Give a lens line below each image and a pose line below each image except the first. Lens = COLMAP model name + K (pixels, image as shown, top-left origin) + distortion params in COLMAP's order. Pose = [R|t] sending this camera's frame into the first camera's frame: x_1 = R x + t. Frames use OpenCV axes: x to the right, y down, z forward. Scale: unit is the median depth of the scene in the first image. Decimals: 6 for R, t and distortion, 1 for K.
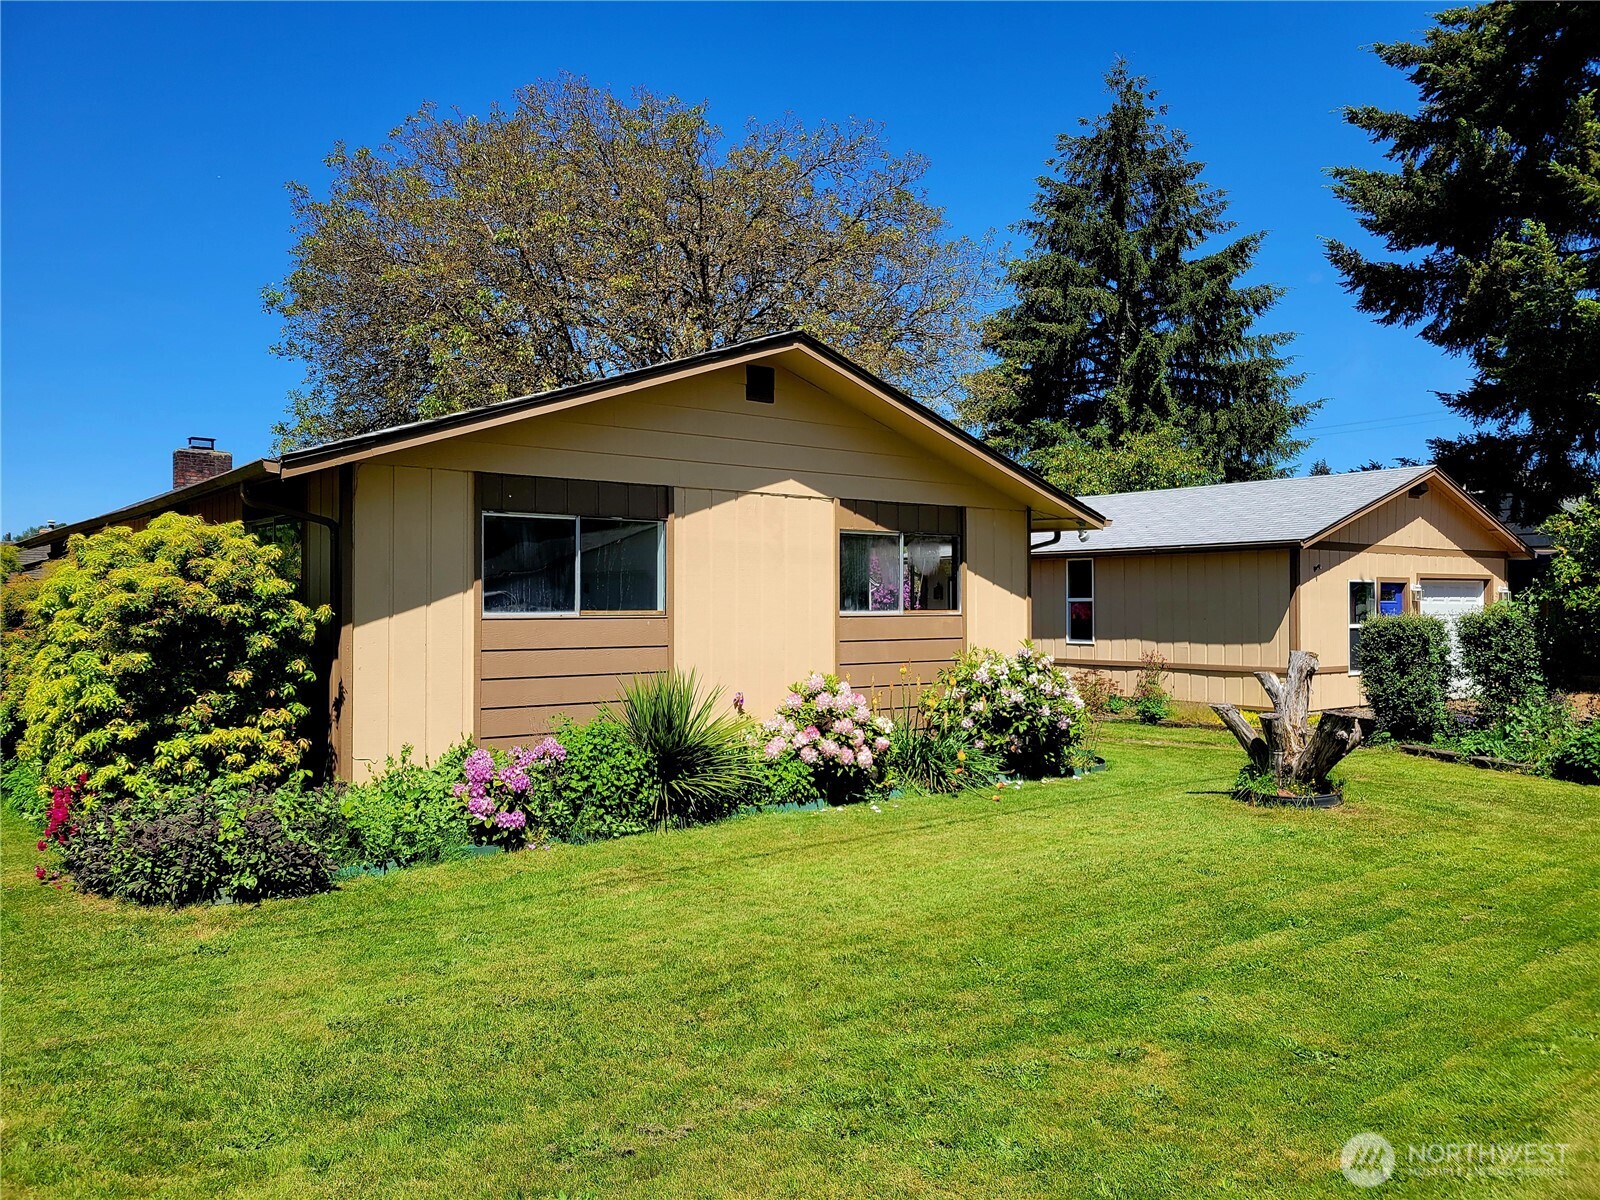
lens RADIAL K [[1204.4, 0, 717.5], [0, 1204.4, 608.9], [0, 0, 1]] dist [0.050851, -0.031660]
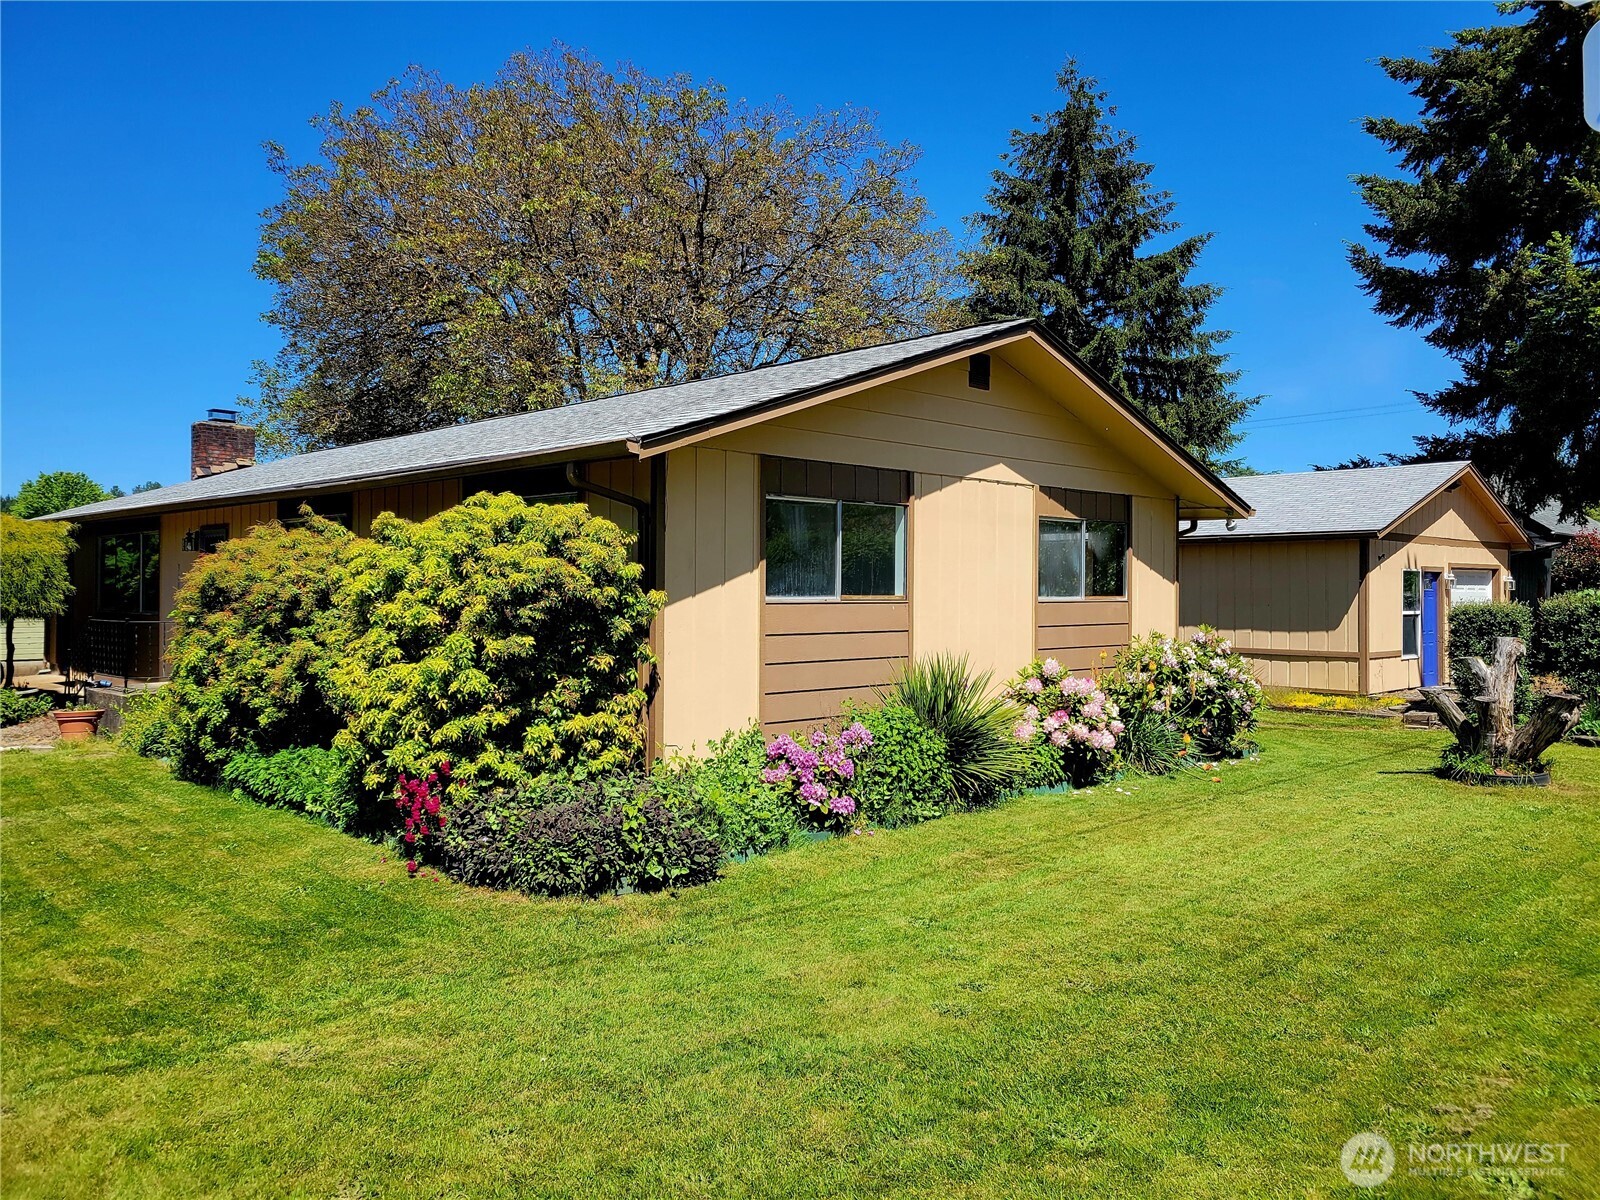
lens RADIAL K [[1204.4, 0, 790.7], [0, 1204.4, 601.8], [0, 0, 1]] dist [0.050851, -0.031660]
pose [[0.994886, 0.004784, 0.100891, -0.221073], [-0.005541, 0.999959, 0.007230, 0.000048], [-0.100852, -0.007752, 0.994871, 0.012775]]
